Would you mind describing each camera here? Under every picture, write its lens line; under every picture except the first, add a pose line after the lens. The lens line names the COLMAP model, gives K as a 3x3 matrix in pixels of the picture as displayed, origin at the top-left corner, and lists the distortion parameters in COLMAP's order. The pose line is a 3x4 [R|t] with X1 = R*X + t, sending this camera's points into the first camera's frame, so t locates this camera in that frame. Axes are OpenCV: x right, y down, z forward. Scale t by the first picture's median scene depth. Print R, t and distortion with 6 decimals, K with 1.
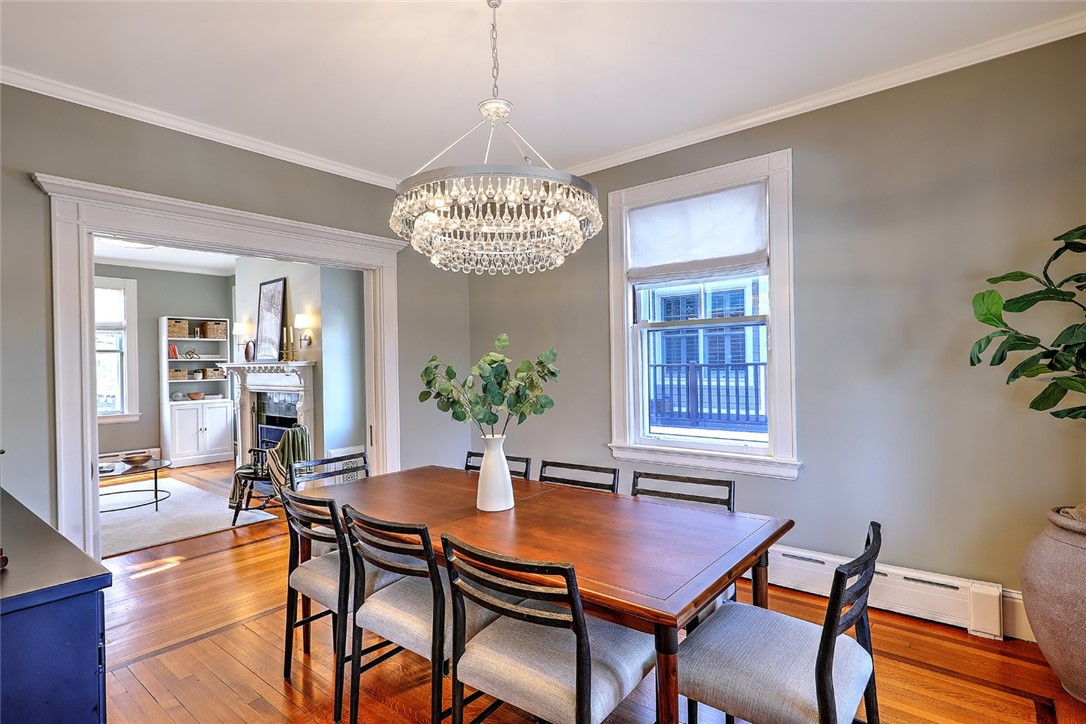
lens RADIAL K [[553.5, 0, 543.3], [0, 553.5, 362.0], [0, 0, 1]] dist [-0.014011, -0.000165]
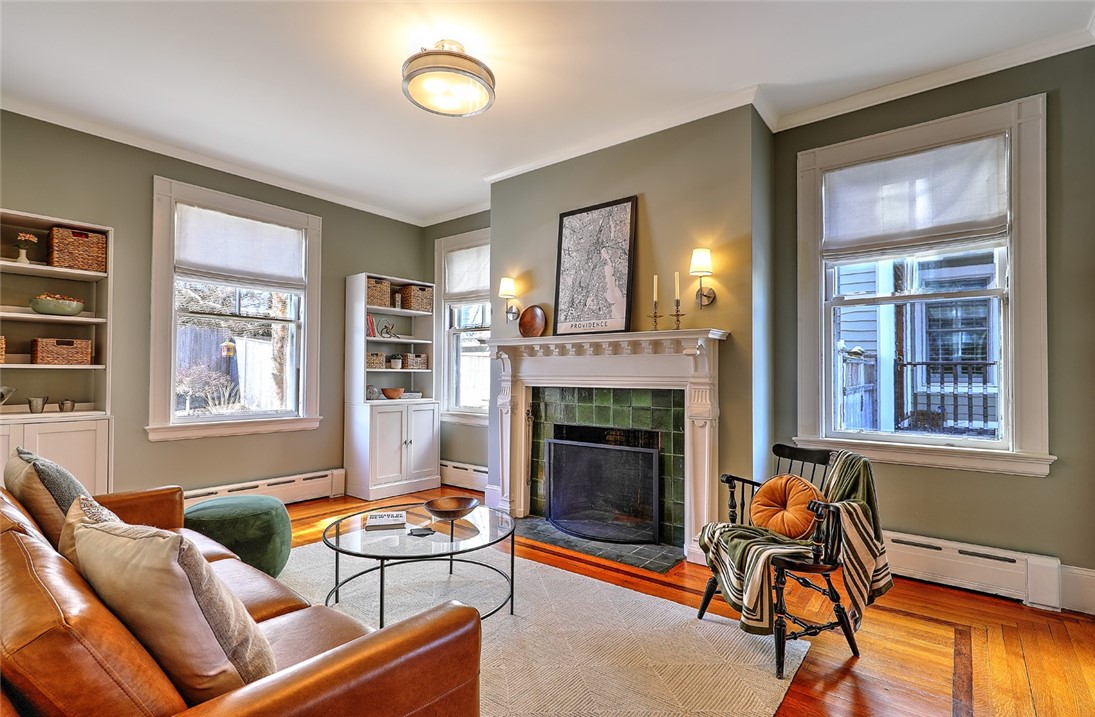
lens RADIAL K [[522.7, 0, 553.3], [0, 522.7, 365.3], [0, 0, 1]] dist [0.001105, 0.000021]
pose [[0.999466, 0.021797, 0.024343, -0.442278], [-0.021447, 0.999664, -0.014534, 0.031986], [-0.024652, 0.014004, 0.999598, 0.337404]]
